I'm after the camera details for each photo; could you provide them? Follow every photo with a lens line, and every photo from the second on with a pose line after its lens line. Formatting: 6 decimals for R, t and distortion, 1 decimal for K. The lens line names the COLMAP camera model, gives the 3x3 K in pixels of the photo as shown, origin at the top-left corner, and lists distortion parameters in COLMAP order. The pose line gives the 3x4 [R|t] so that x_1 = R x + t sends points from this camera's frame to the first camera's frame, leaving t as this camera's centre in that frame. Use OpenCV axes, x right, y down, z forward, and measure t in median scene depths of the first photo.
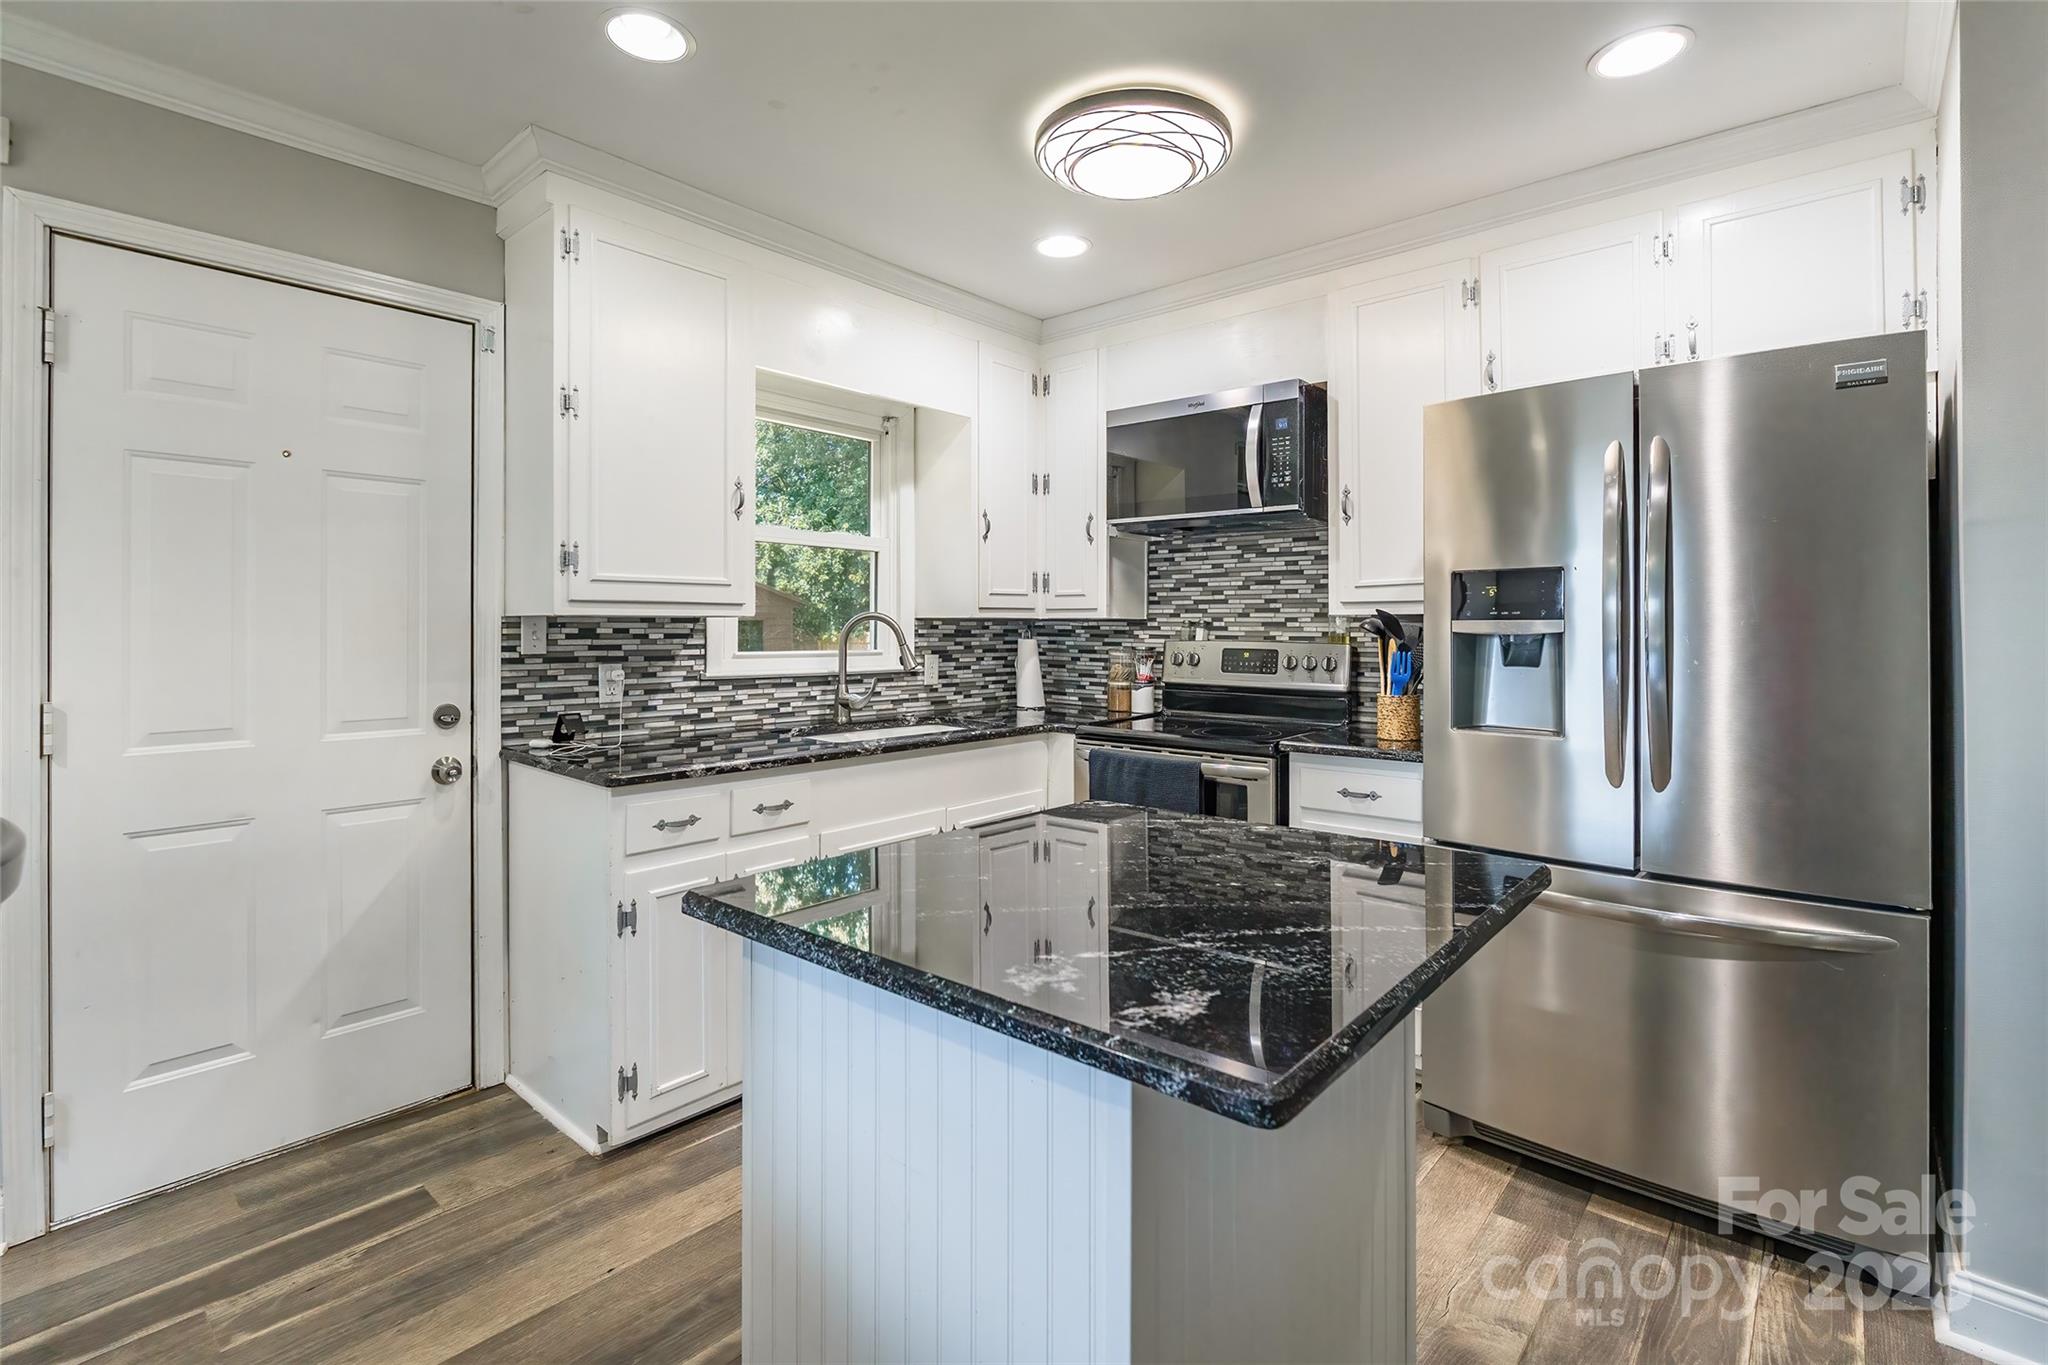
lens RADIAL K [[942.0, 0, 1075.3], [0, 942.0, 630.4], [0, 0, 1]] dist [-0.001903, 0.000025]
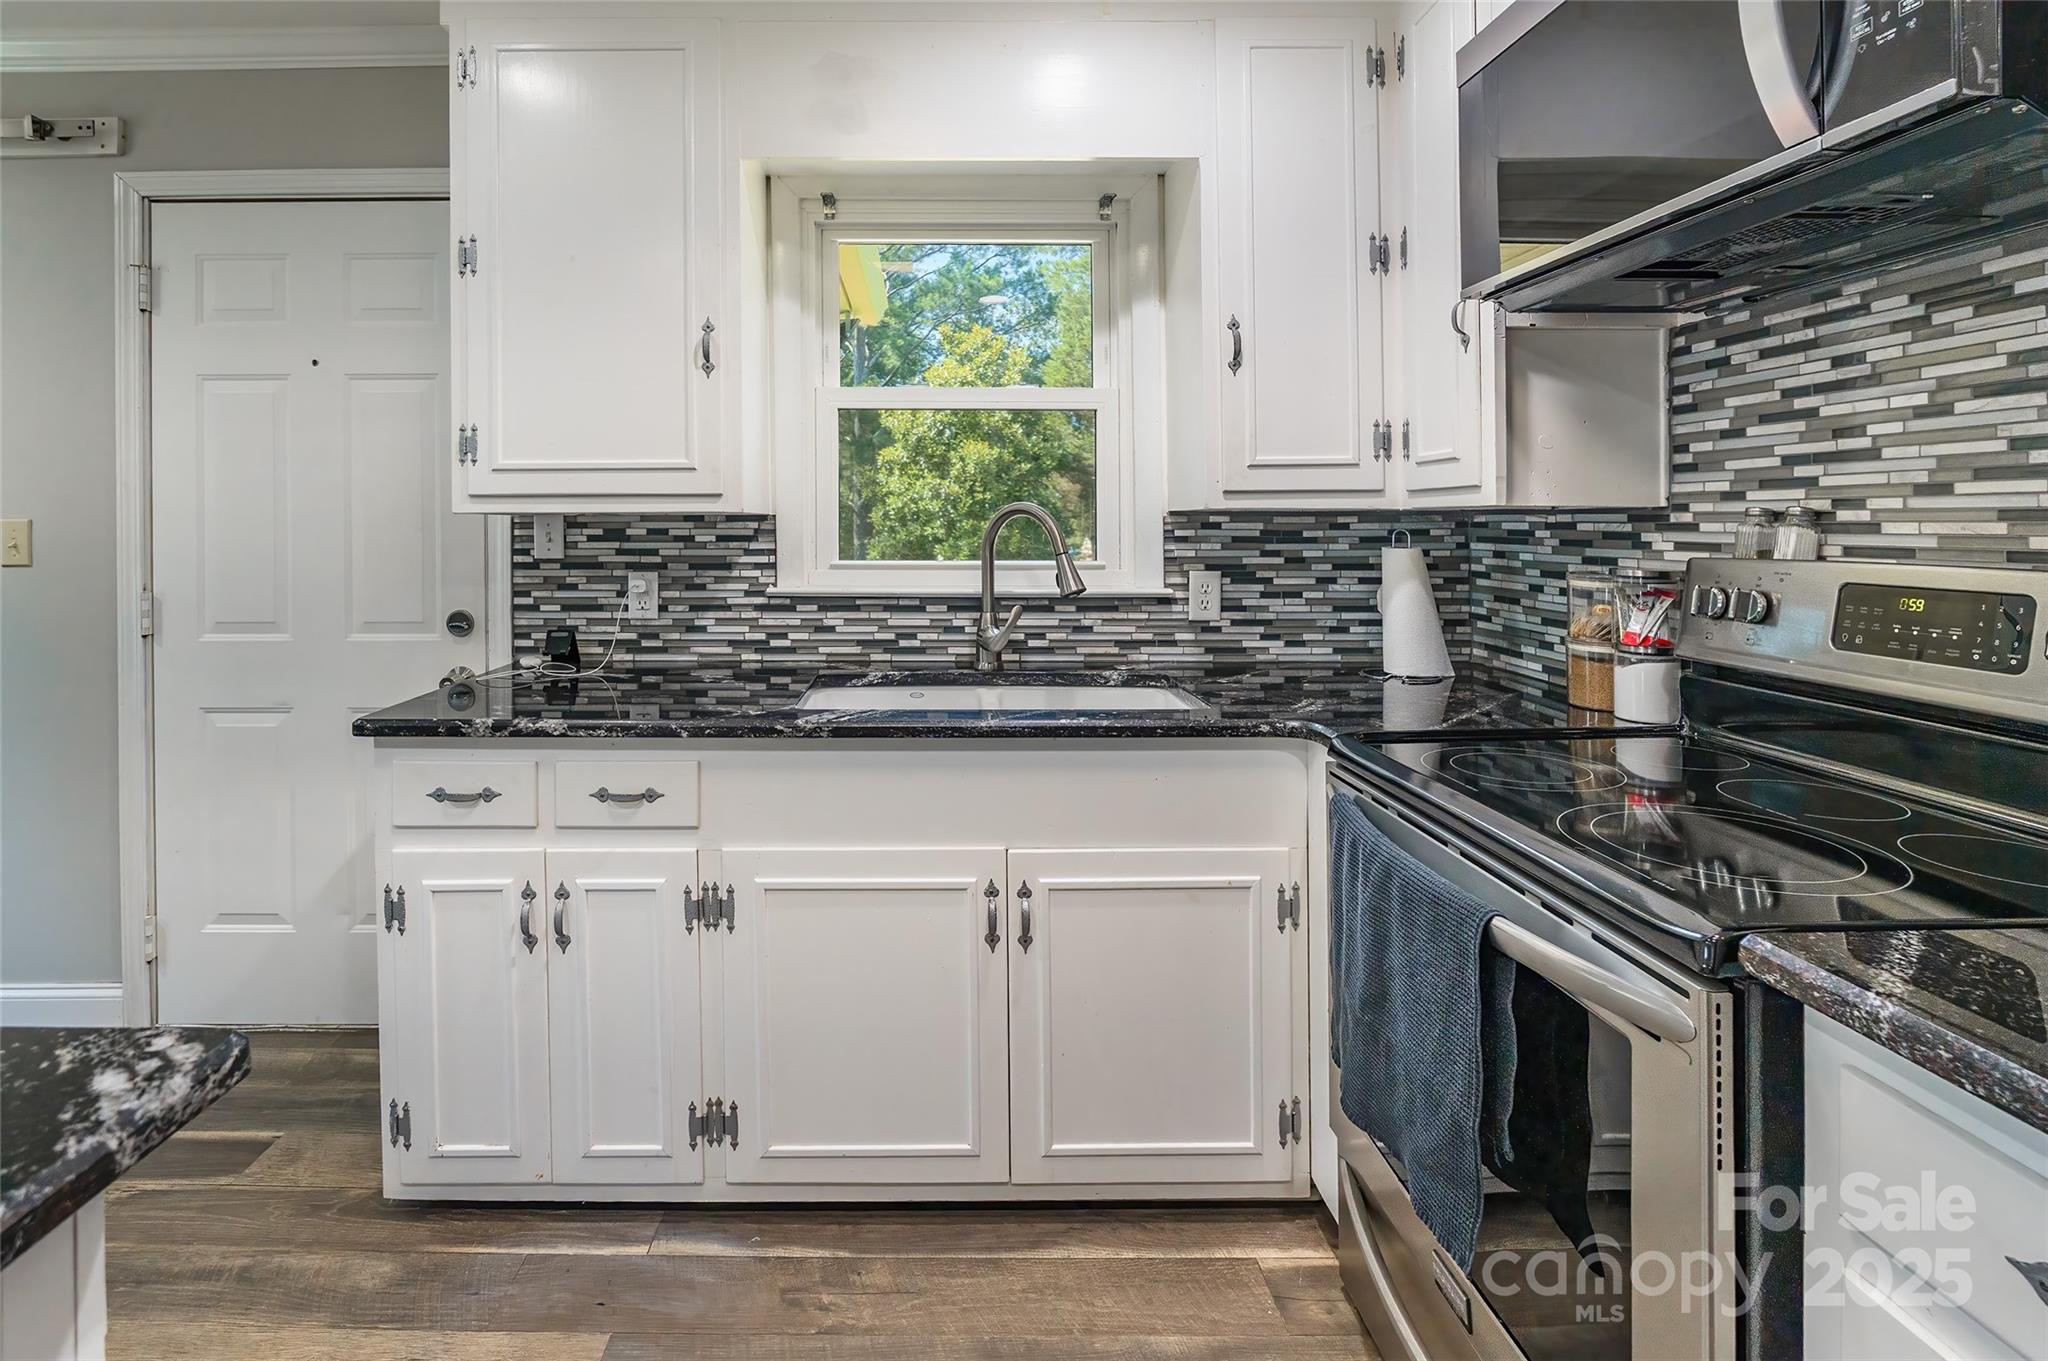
lens RADIAL K [[949.2, 0, 885.3], [0, 949.2, 524.4], [0, 0, 1]] dist [-0.004589, -0.000216]
pose [[0.616861, -0.003928, -0.787063, 0.221820], [-0.000313, 0.999986, -0.005235, -0.001411], [0.787072, 0.003476, 0.616851, 0.497294]]
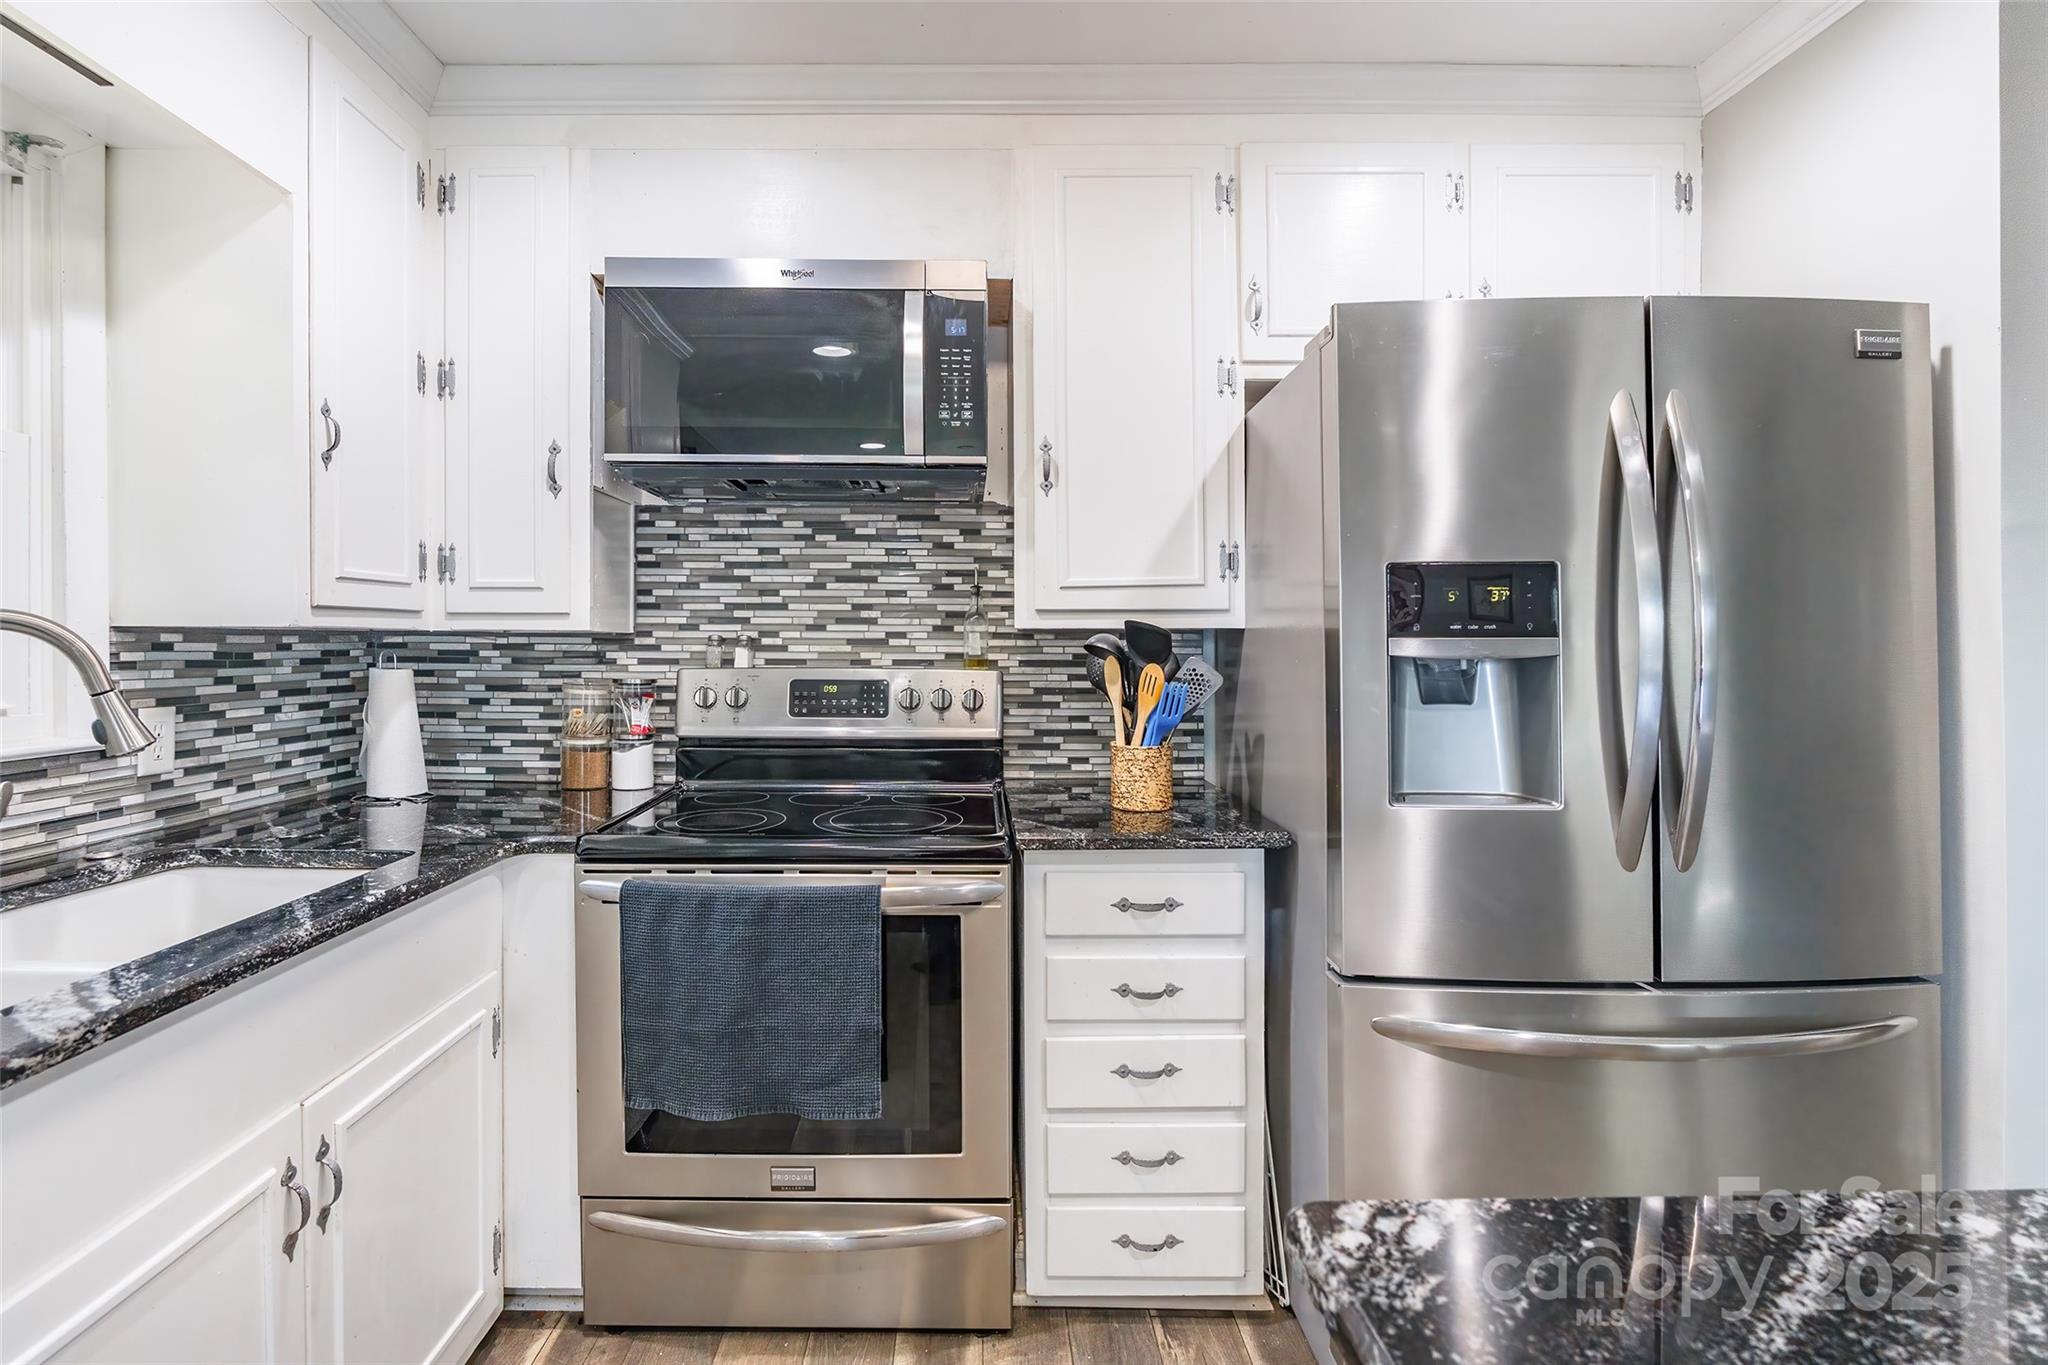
lens RADIAL K [[927.0, 0, 1045.0], [0, 927.0, 653.4], [0, 0, 1]] dist [-0.012220, 0.000456]
pose [[0.759898, -0.006727, 0.650008, -0.124140], [0.001932, 0.999965, 0.008091, -0.003479], [-0.650040, -0.004893, 0.759884, 0.418979]]
